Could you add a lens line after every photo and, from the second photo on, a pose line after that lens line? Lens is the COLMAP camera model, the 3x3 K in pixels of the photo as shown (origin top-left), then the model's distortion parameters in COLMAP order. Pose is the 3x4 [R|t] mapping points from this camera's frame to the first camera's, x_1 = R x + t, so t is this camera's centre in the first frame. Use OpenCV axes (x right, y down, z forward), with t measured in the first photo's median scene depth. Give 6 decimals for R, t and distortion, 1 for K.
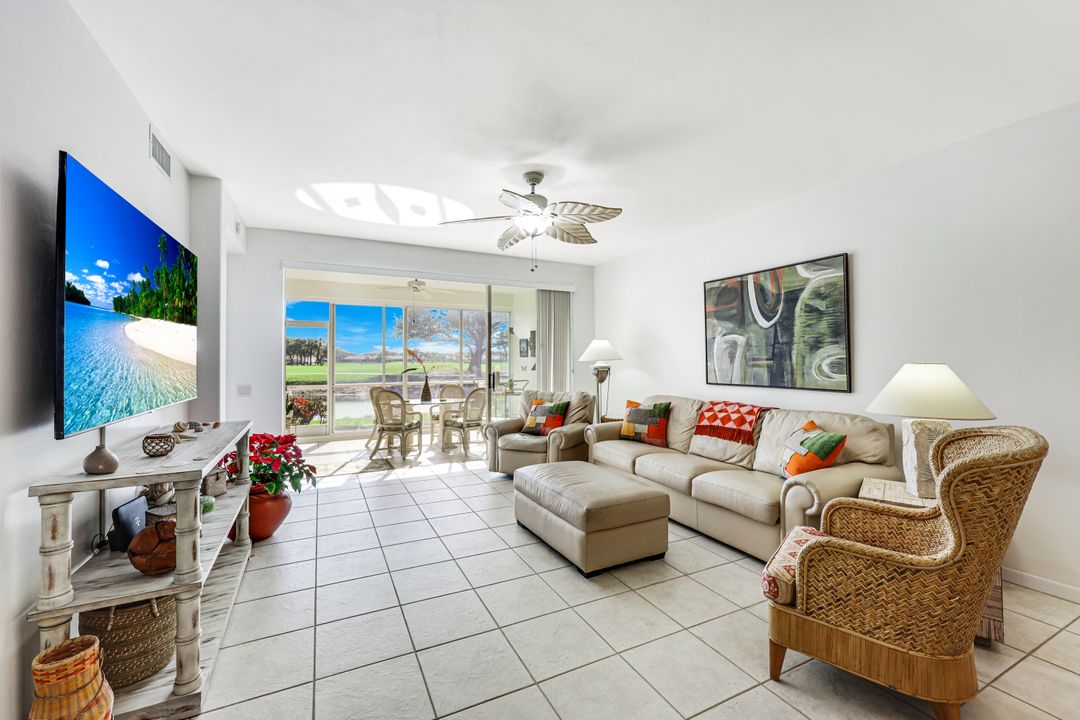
lens RADIAL K [[435.1, 0, 526.4], [0, 435.1, 354.6], [0, 0, 1]] dist [-0.014571, 0.000487]
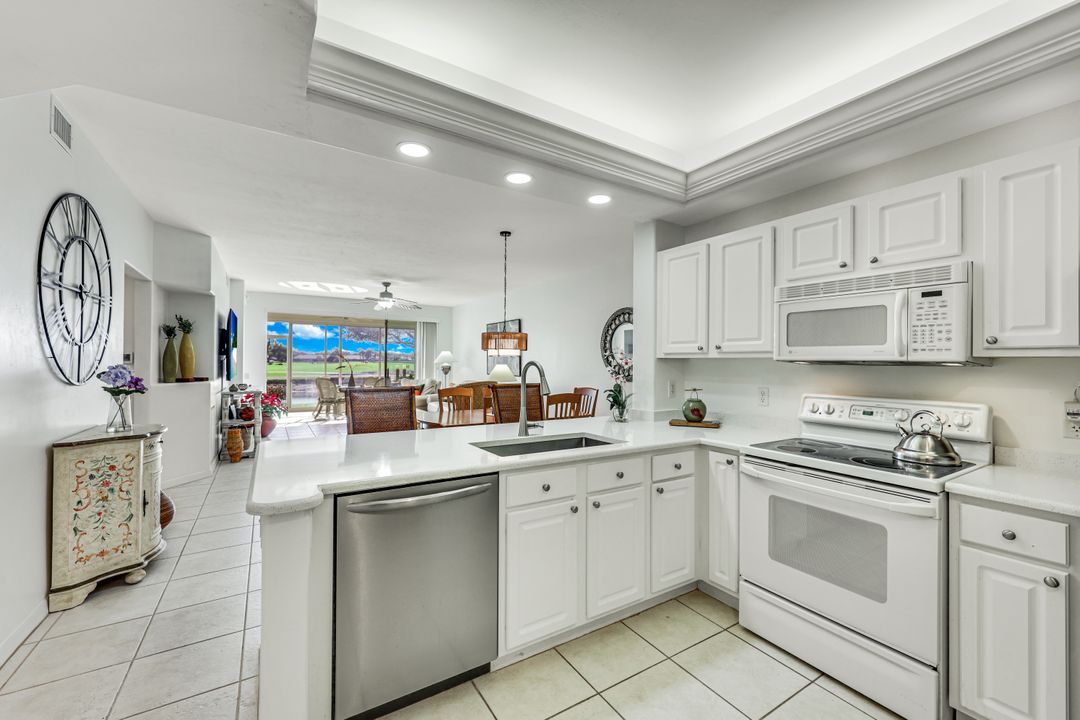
lens RADIAL K [[435.1, 0, 531.9], [0, 435.1, 354.4], [0, 0, 1]] dist [-0.014571, 0.000487]
pose [[0.994322, 0.011563, 0.105781, 0.490537], [-0.011193, 0.999929, -0.004090, -0.024079], [-0.105821, 0.002883, 0.994381, -1.254256]]
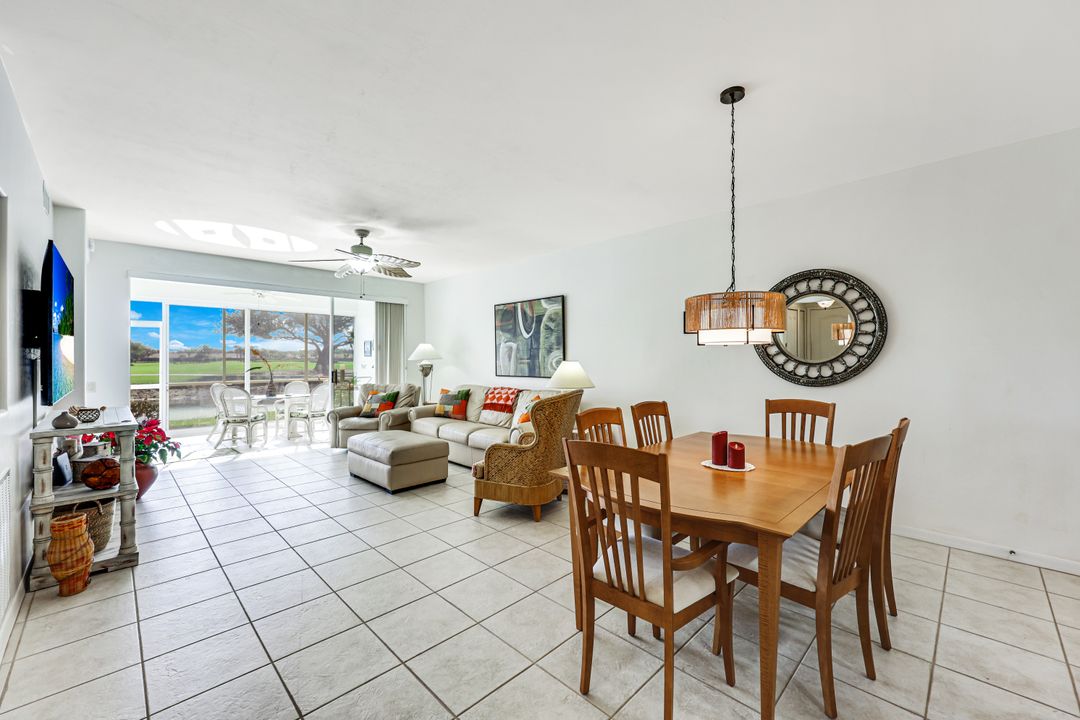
lens RADIAL K [[435.1, 0, 535.1], [0, 435.1, 356.3], [0, 0, 1]] dist [-0.014571, 0.000487]
pose [[0.944057, 0.001519, 0.329780, 0.075283], [-0.003615, 0.999977, 0.005745, -0.007541], [-0.329763, -0.006616, 0.944041, -0.488687]]
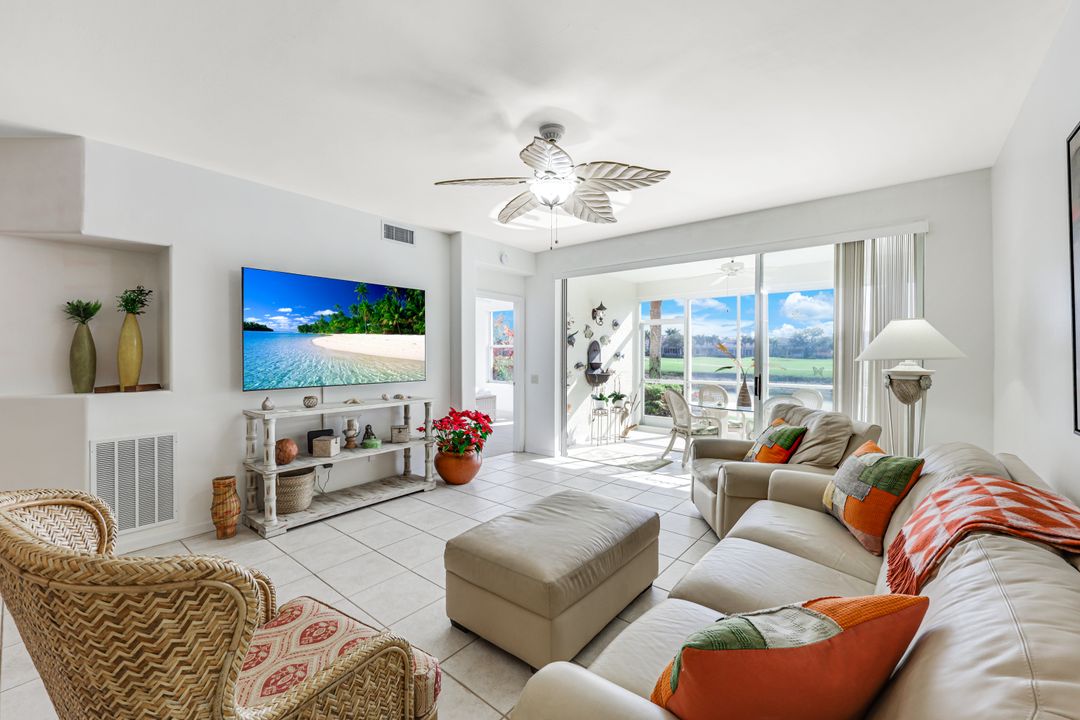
lens RADIAL K [[435.1, 0, 548.9], [0, 435.1, 355.2], [0, 0, 1]] dist [-0.014571, 0.000487]
pose [[0.425613, 0.004424, -0.904894, 0.660793], [0.007921, 0.999932, 0.008615, -0.000919], [0.904870, -0.010835, 0.425549, 0.573662]]
